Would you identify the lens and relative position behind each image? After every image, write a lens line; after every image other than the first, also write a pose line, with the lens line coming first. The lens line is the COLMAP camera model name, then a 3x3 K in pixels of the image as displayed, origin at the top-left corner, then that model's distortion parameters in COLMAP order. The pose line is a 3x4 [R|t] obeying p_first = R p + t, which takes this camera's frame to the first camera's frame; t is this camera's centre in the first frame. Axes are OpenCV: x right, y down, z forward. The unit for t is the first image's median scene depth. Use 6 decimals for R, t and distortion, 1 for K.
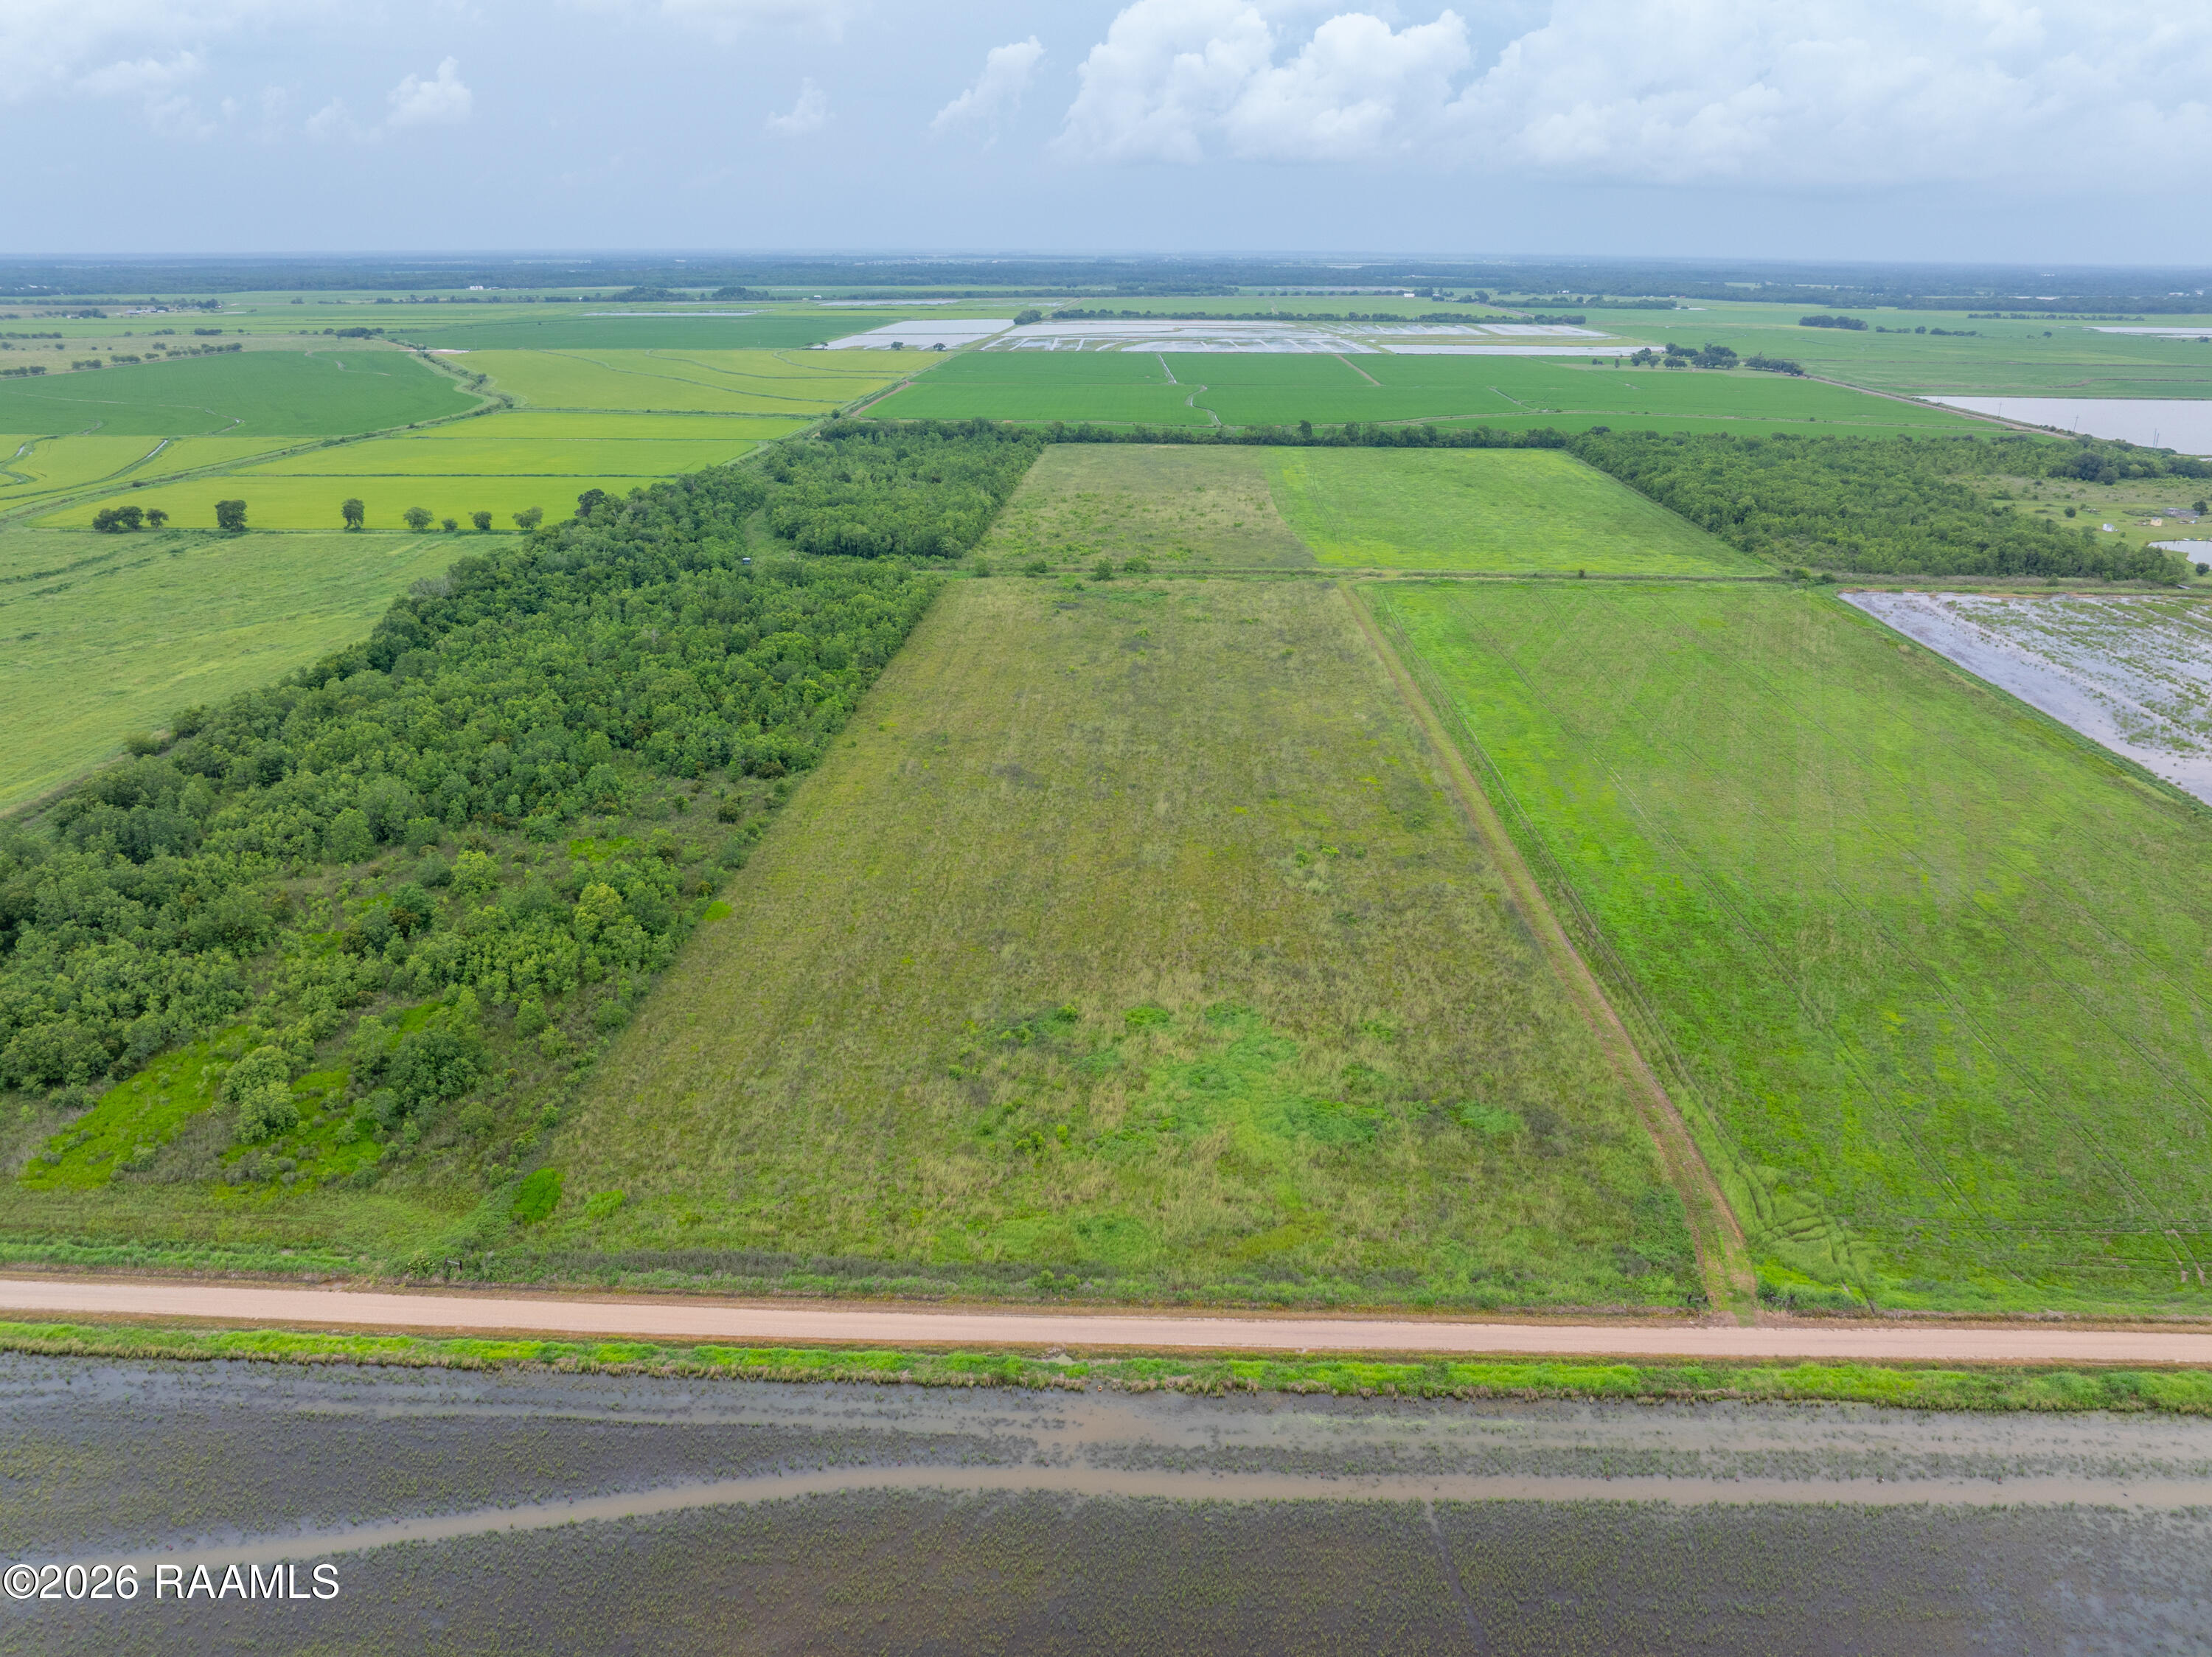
lens RADIAL K [[1572.8, 0, 1120.0], [0, 1572.8, 835.4], [0, 0, 1]] dist [-0.047605, 0.013211]
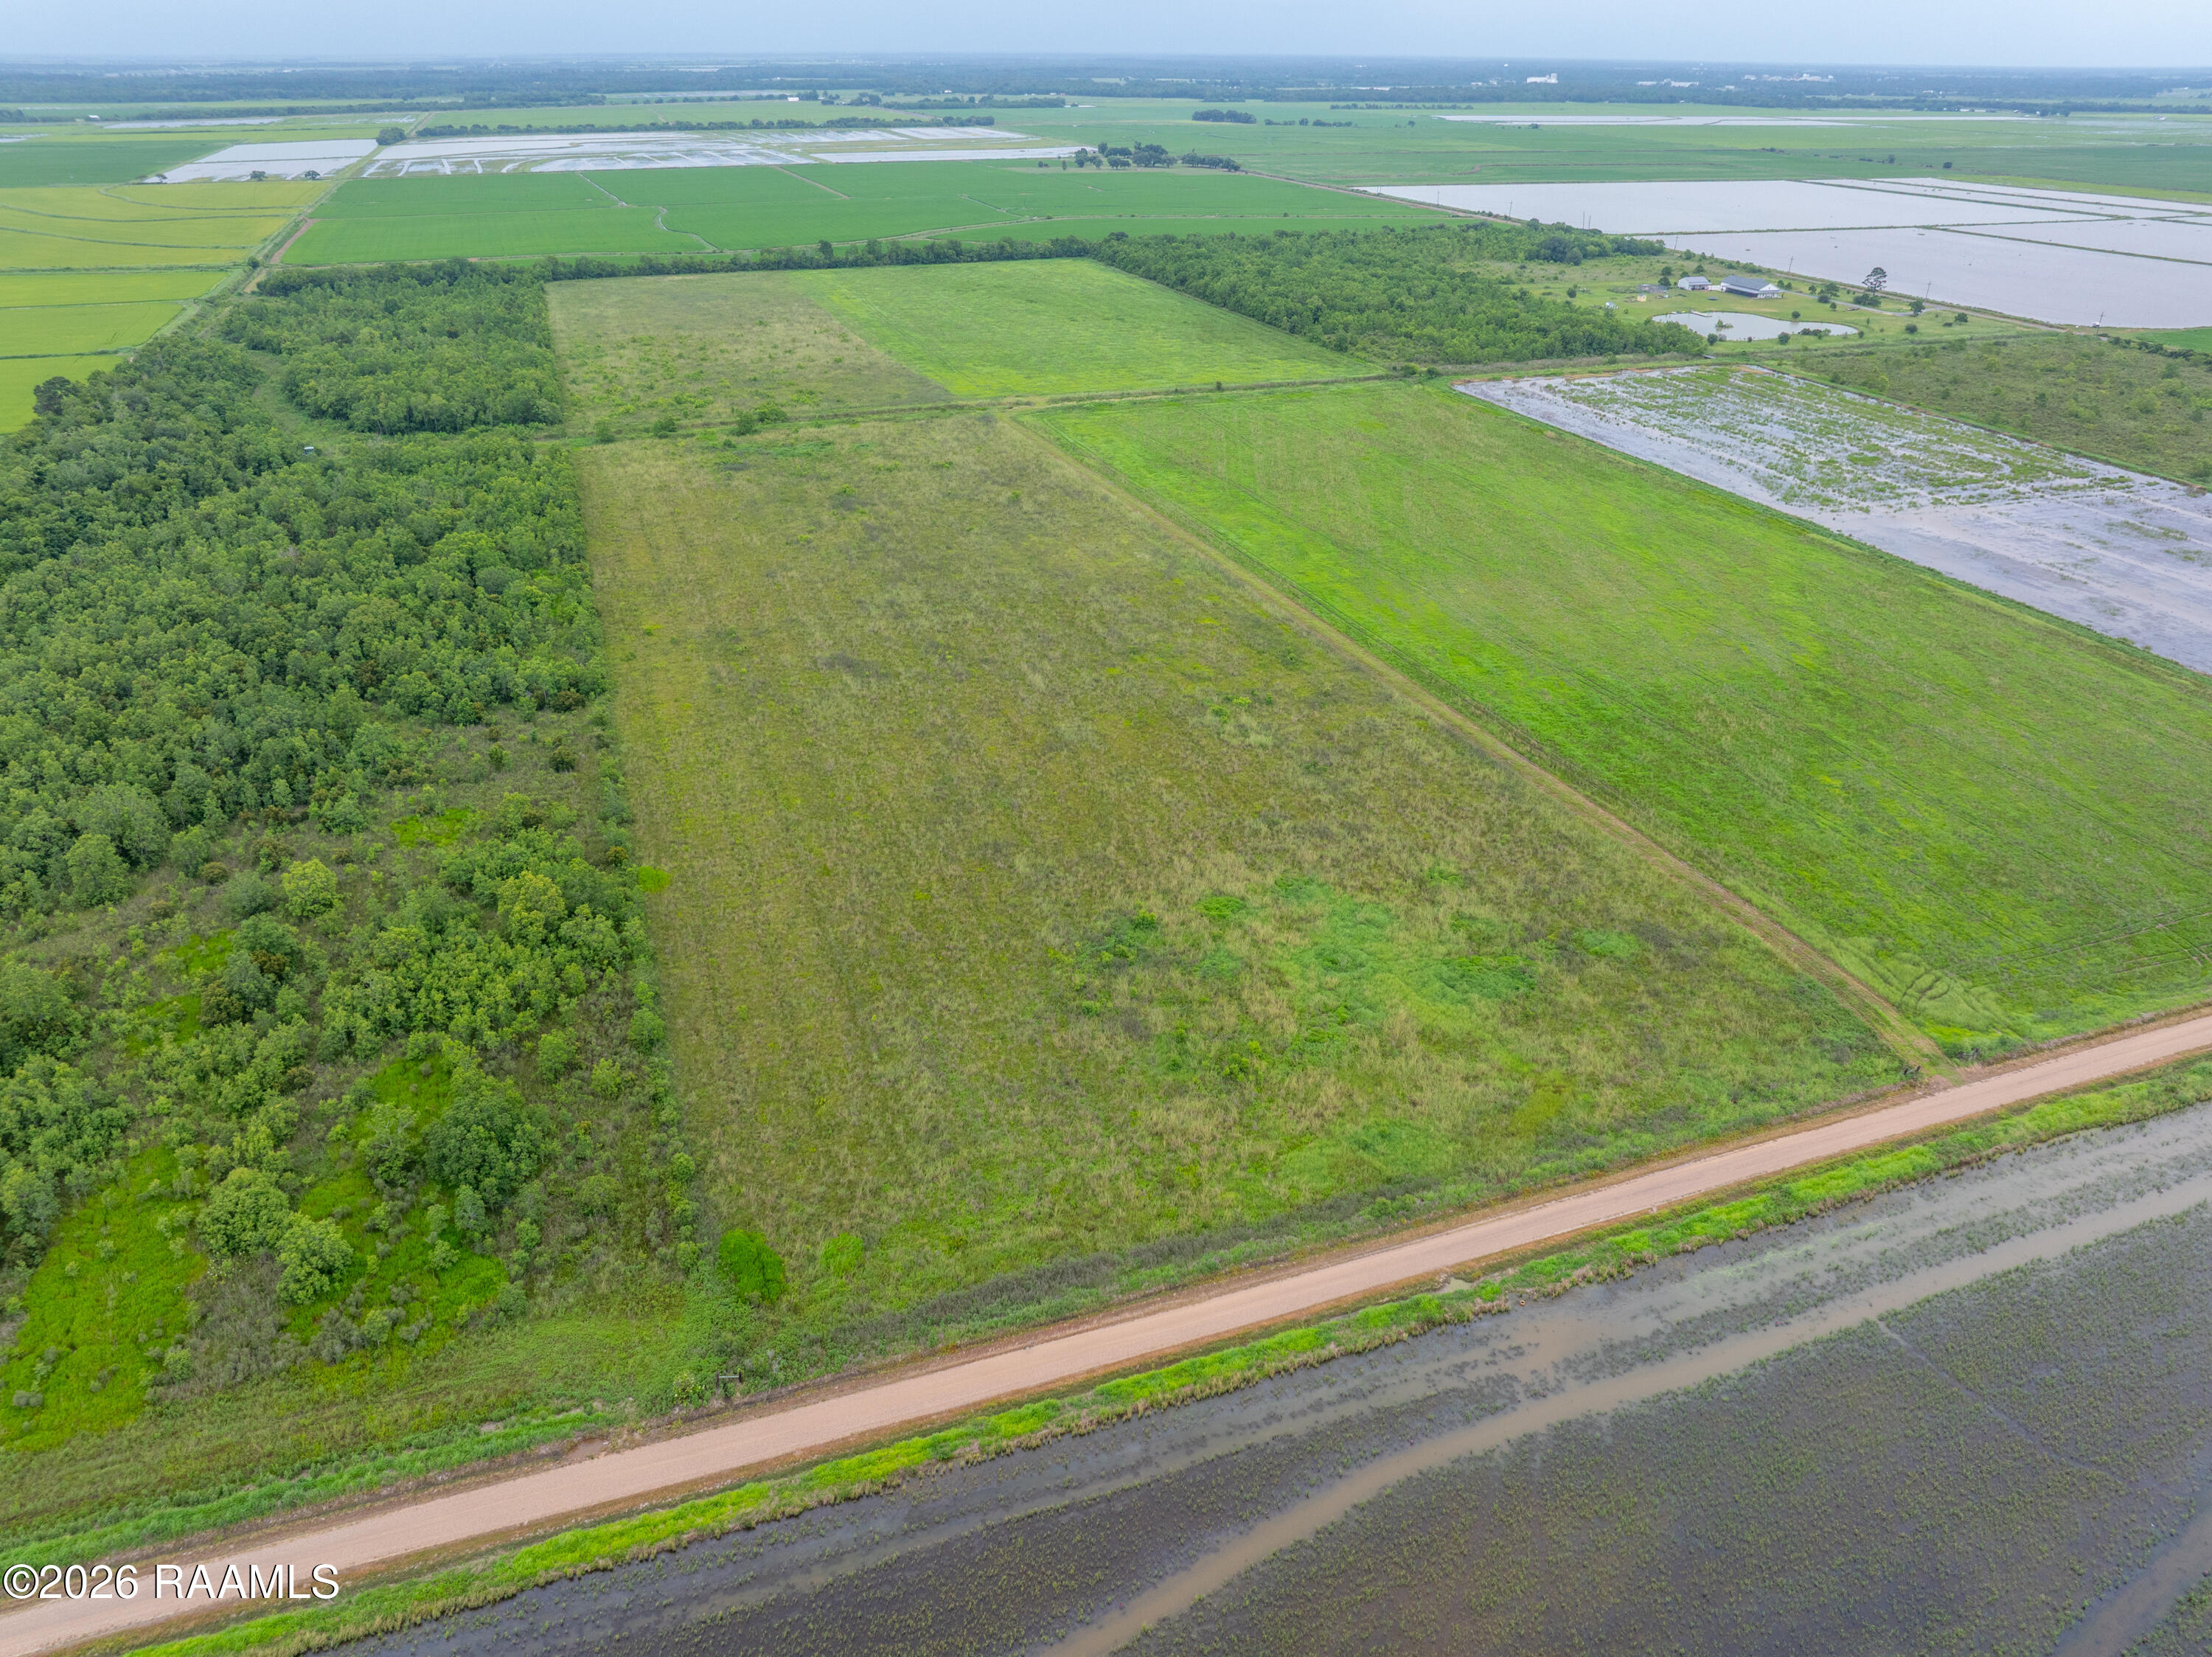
lens RADIAL K [[1572.8, 0, 1126.3], [0, 1572.8, 827.9], [0, 0, 1]] dist [-0.047605, 0.013211]
pose [[0.922927, -0.172028, 0.344400, -0.317729], [0.134464, 0.982311, 0.130326, -0.055875], [-0.360728, -0.073973, 0.929733, 0.132722]]
